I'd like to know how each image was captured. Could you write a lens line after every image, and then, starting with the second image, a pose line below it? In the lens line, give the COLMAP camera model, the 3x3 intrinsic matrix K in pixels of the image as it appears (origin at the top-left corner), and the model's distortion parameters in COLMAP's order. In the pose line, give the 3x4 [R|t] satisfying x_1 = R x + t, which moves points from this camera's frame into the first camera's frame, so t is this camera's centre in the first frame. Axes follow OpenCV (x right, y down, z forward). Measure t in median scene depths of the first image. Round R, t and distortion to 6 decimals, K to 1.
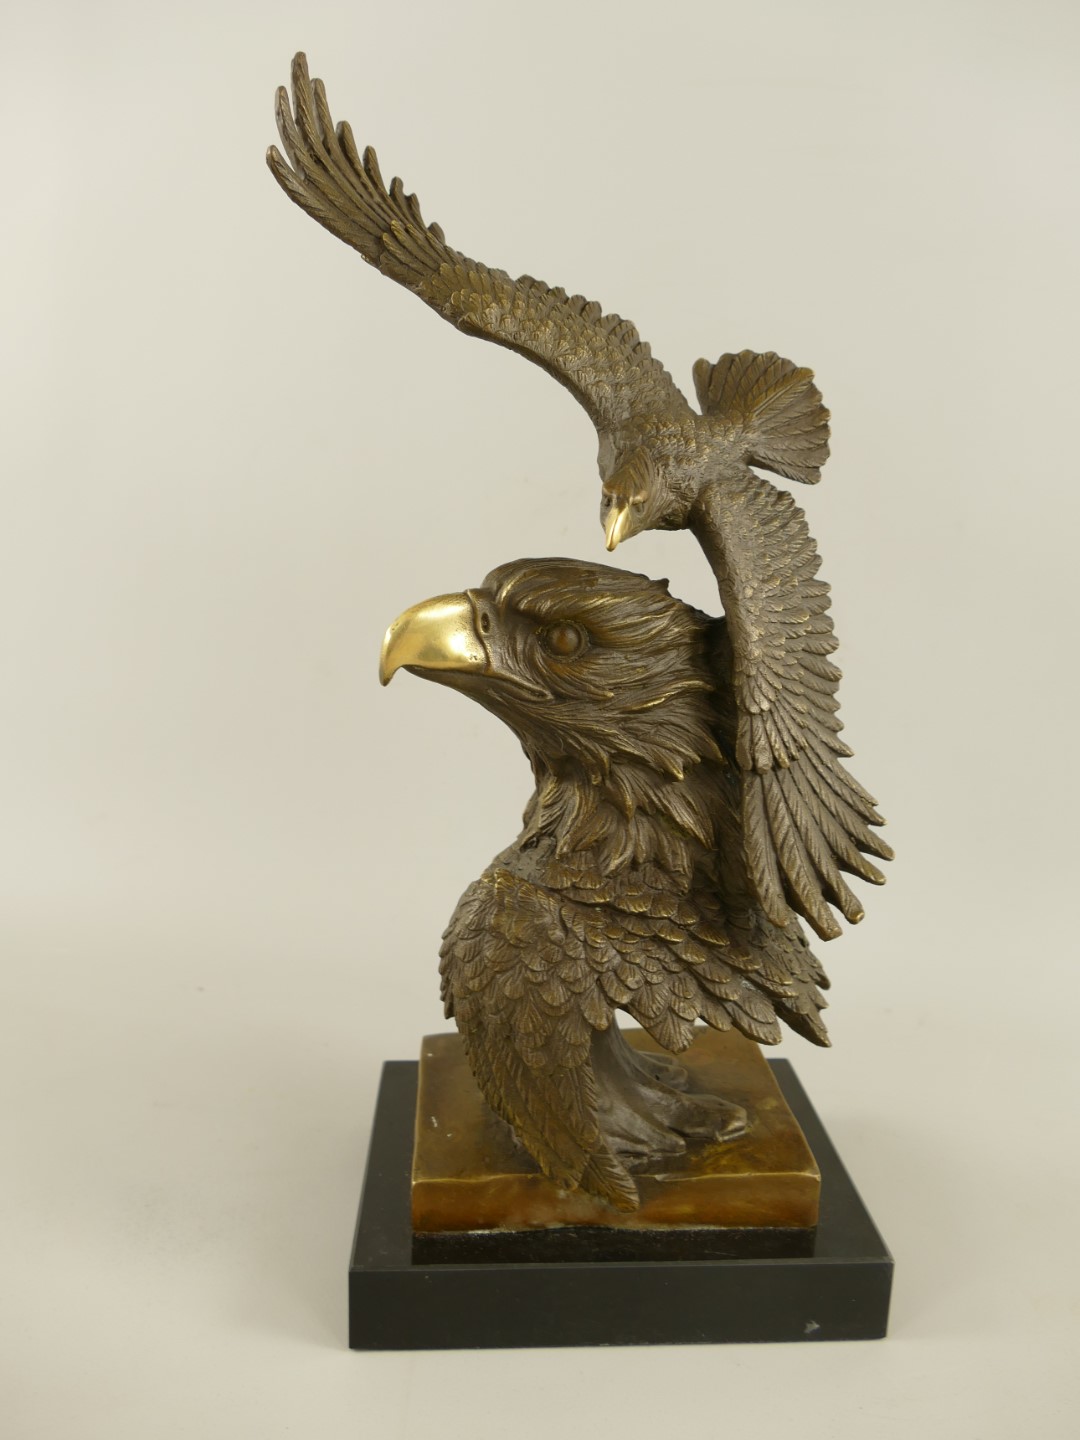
lens RADIAL K [[1145.0, 0, 543.0], [0, 1145.0, 716.8], [0, 0, 1]] dist [-0.014321, 0.008594]
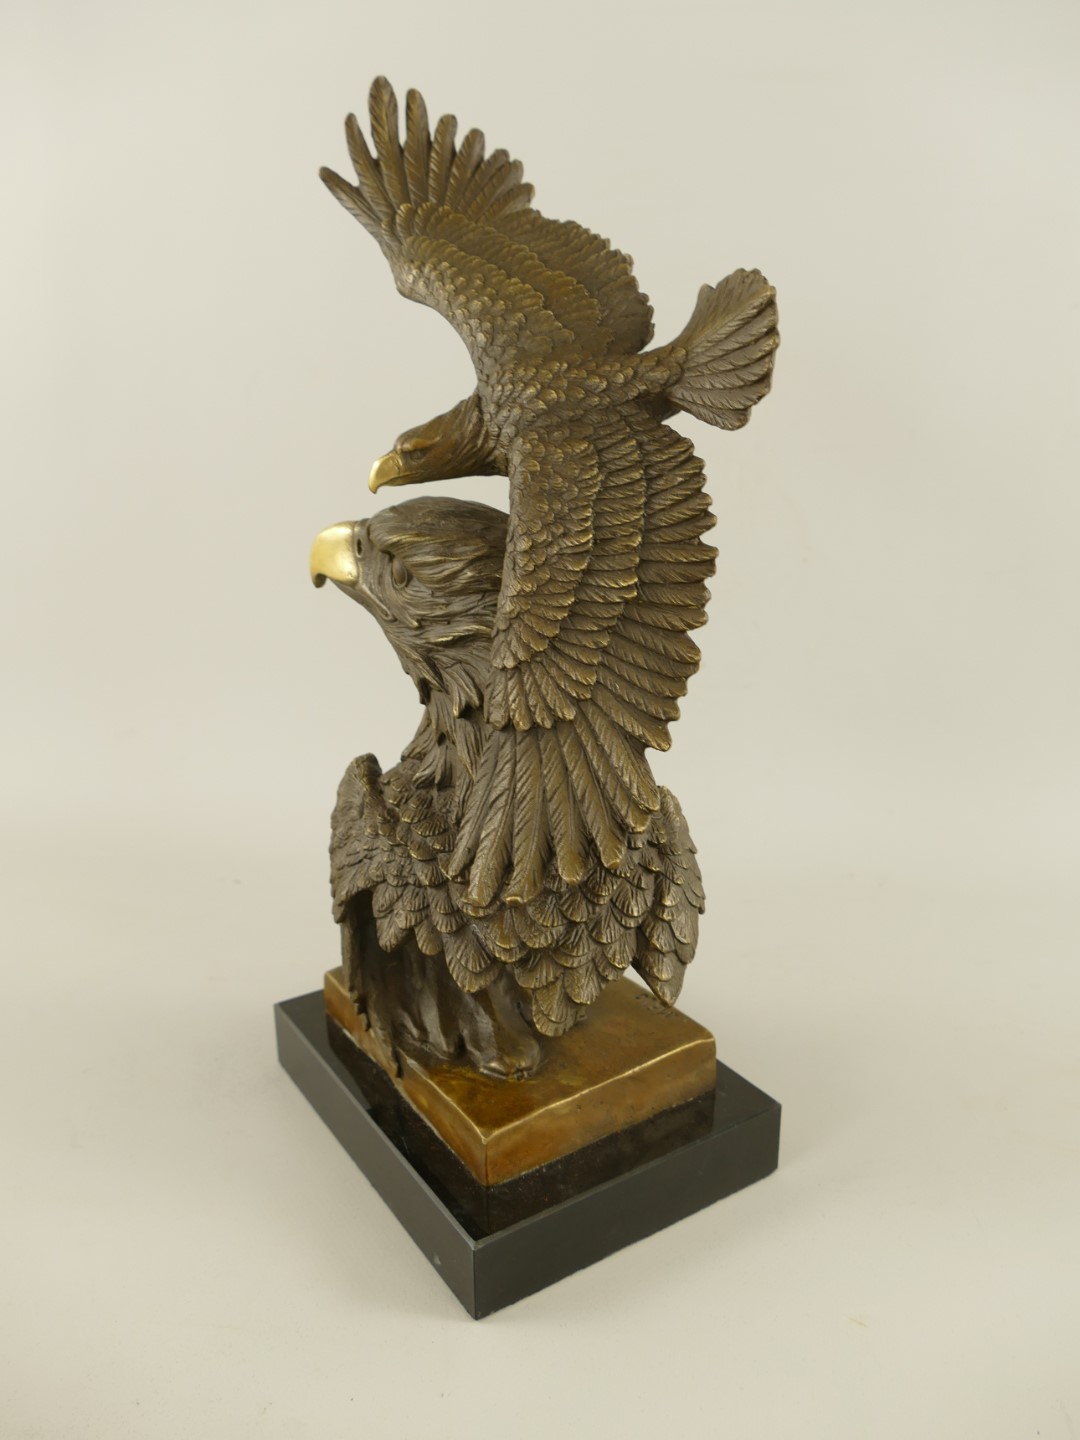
lens RADIAL K [[1145.0, 0, 537.9], [0, 1145.0, 722.5], [0, 0, 1]] dist [-0.014321, 0.008594]
pose [[0.474853, 0.229284, -0.849673, 1.045648], [-0.158970, 0.971931, 0.173433, -0.133314], [0.865589, 0.052718, 0.497973, 0.536130]]
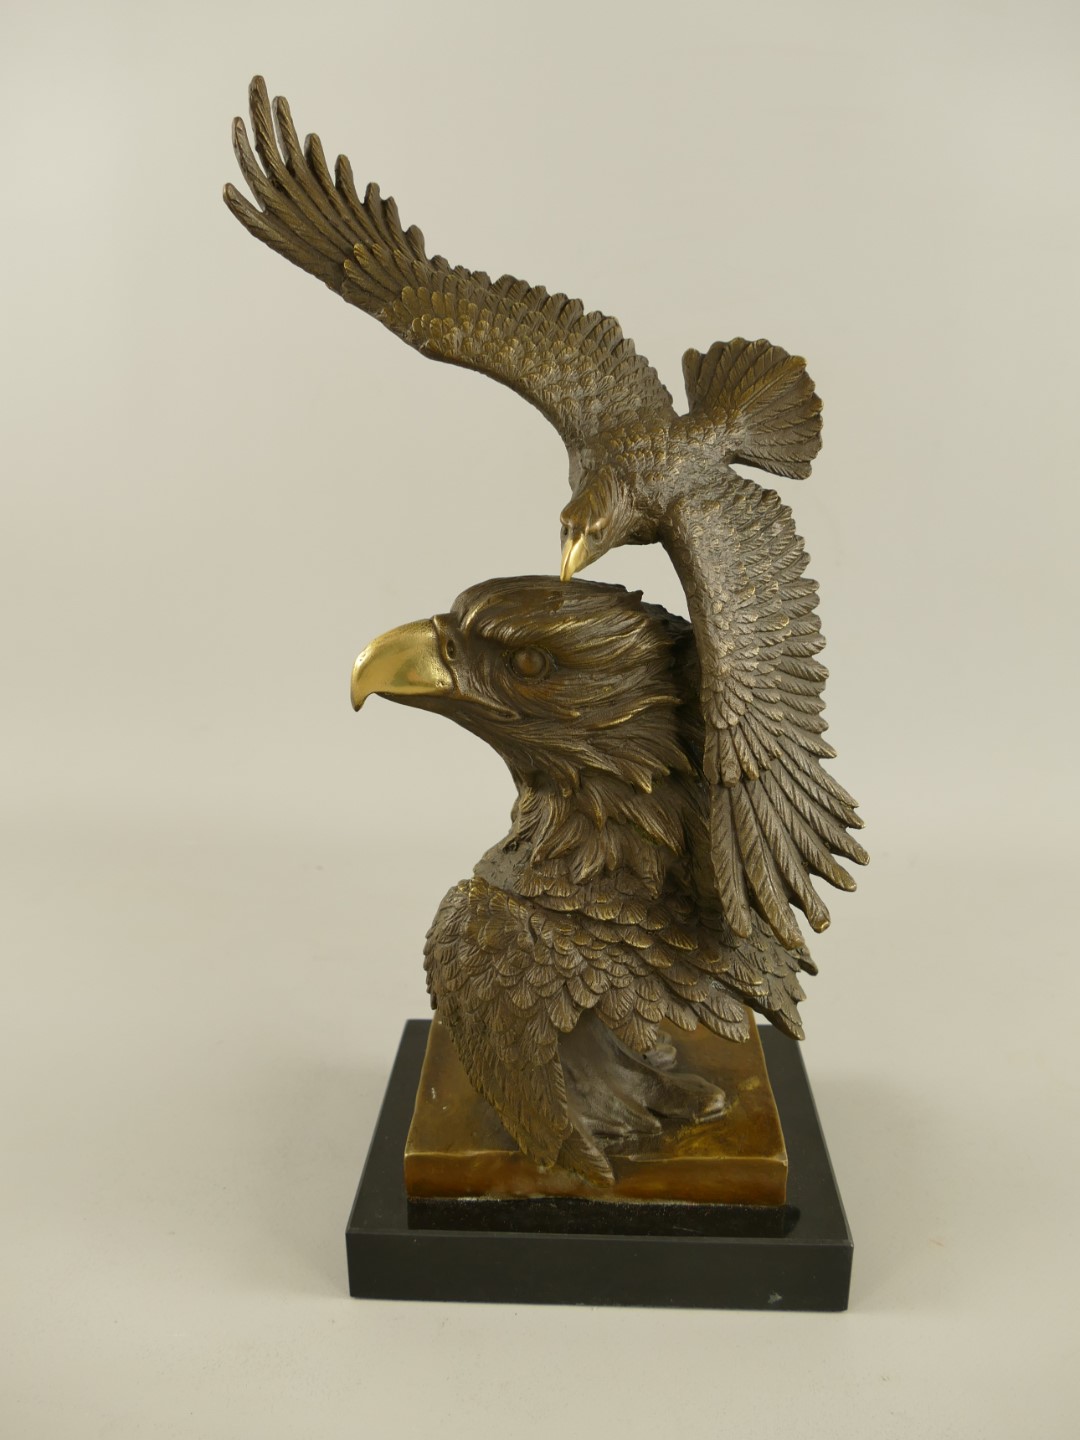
lens RADIAL K [[1145.0, 0, 539.4], [0, 1145.0, 718.2], [0, 0, 1]] dist [-0.014321, 0.008594]
pose [[0.994354, -0.002251, -0.106088, 0.130544], [0.013822, 0.994004, 0.108467, -0.123417], [0.105207, -0.109321, 0.988423, -0.020133]]
